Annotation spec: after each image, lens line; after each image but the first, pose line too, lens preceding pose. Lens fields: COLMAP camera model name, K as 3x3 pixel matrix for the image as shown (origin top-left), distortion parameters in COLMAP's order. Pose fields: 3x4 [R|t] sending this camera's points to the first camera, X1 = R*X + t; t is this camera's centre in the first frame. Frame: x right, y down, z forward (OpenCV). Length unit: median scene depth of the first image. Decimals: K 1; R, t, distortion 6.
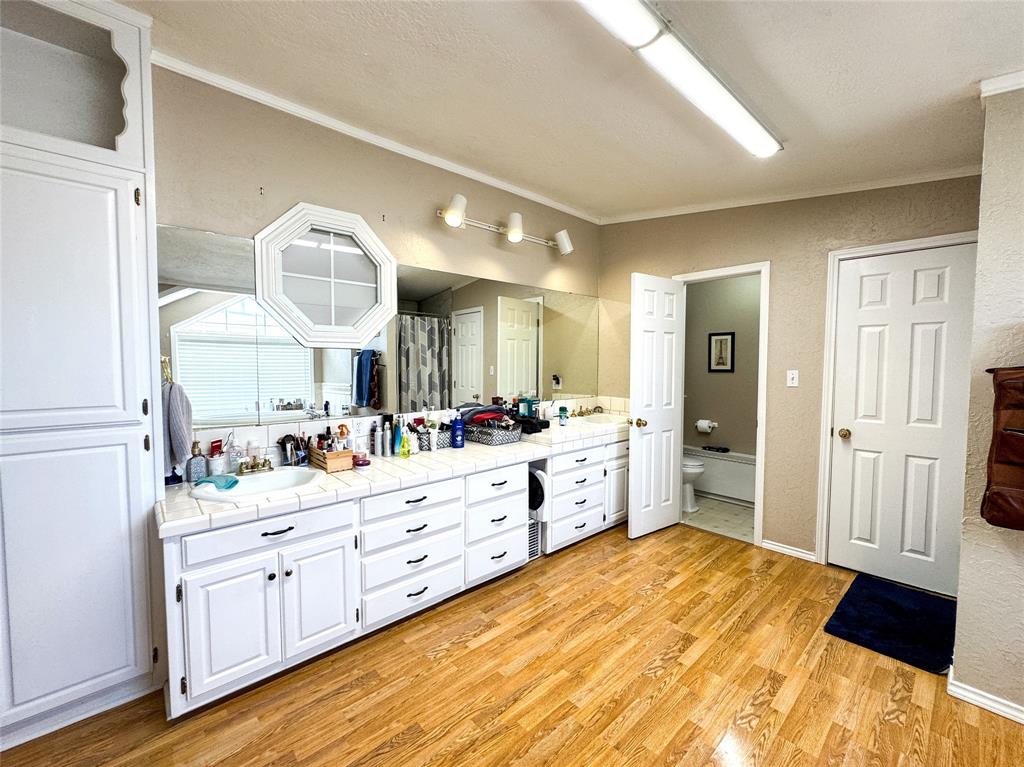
lens RADIAL K [[426.6, 0, 512.0], [0, 426.6, 383.5], [0, 0, 1]] dist [0.000084, 0.000014]
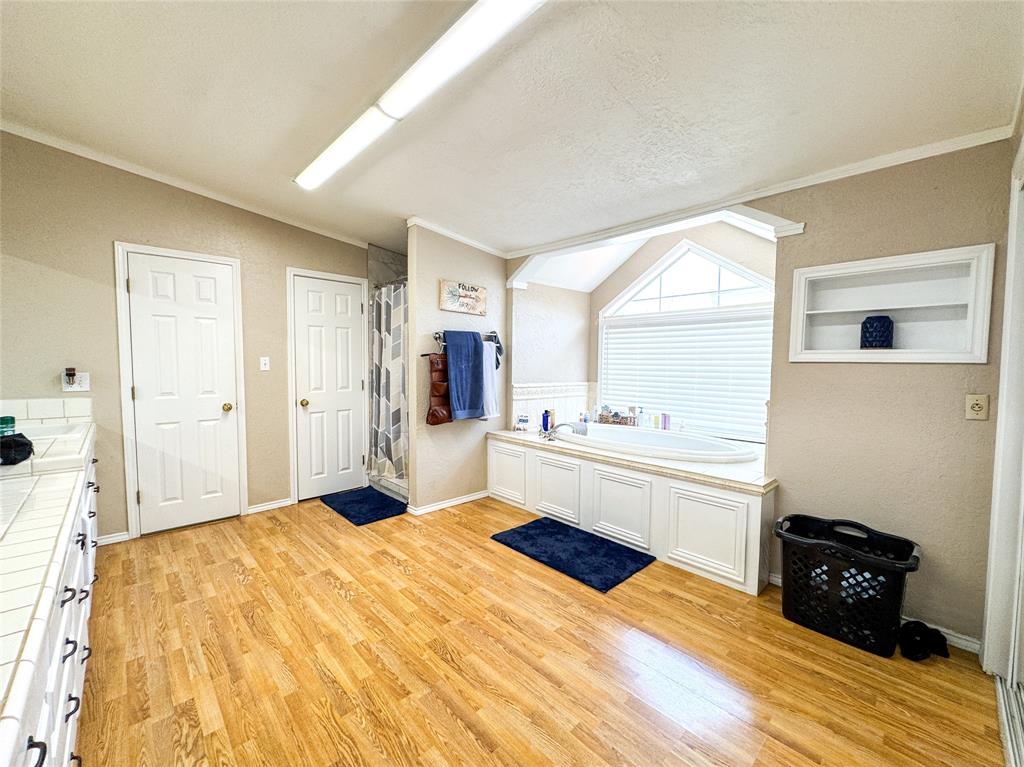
lens RADIAL K [[418.3, 0, 512.0], [0, 418.3, 383.5], [0, 0, 1]] dist [-0.002837, 0.000013]
pose [[-0.028003, -0.056650, 0.998001, -0.828412], [0.041055, 0.997485, 0.057773, 0.006703], [-0.998764, 0.042591, -0.025607, 0.510686]]
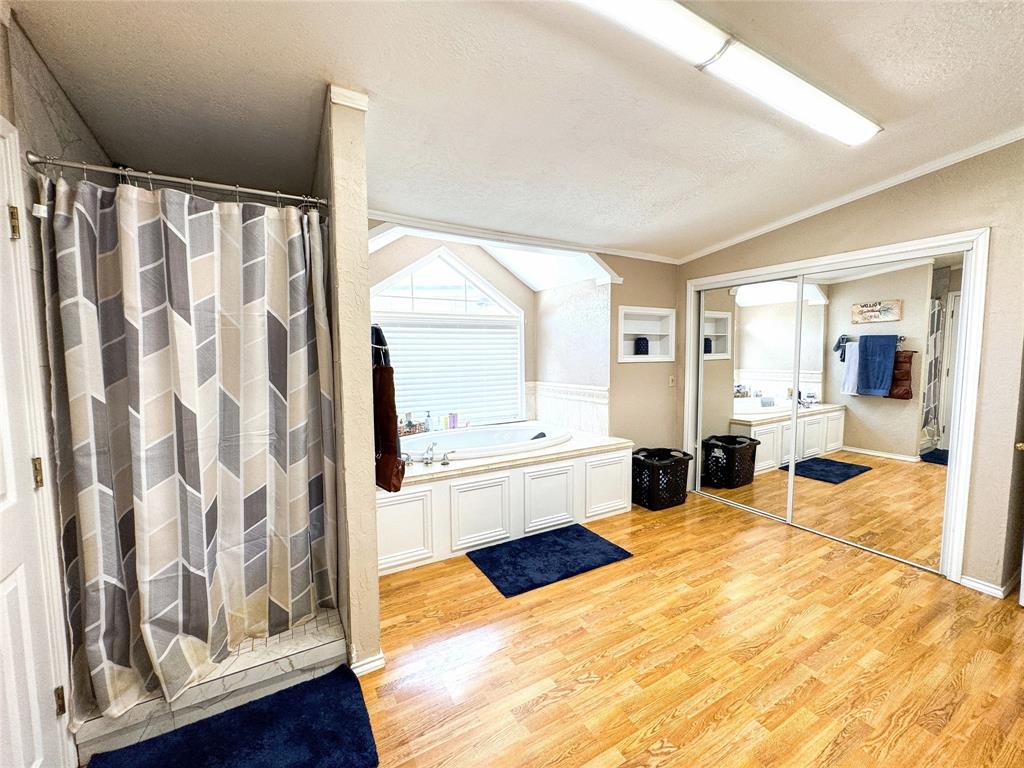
lens RADIAL K [[409.7, 0, 512.0], [0, 409.7, 384.0], [0, 0, 1]] dist [-0.002854, -0.000247]
pose [[-0.976194, -0.012605, 0.216534, 0.435096], [0.015163, 0.991901, 0.126103, -0.103578], [-0.216370, 0.126384, -0.968097, 1.653576]]
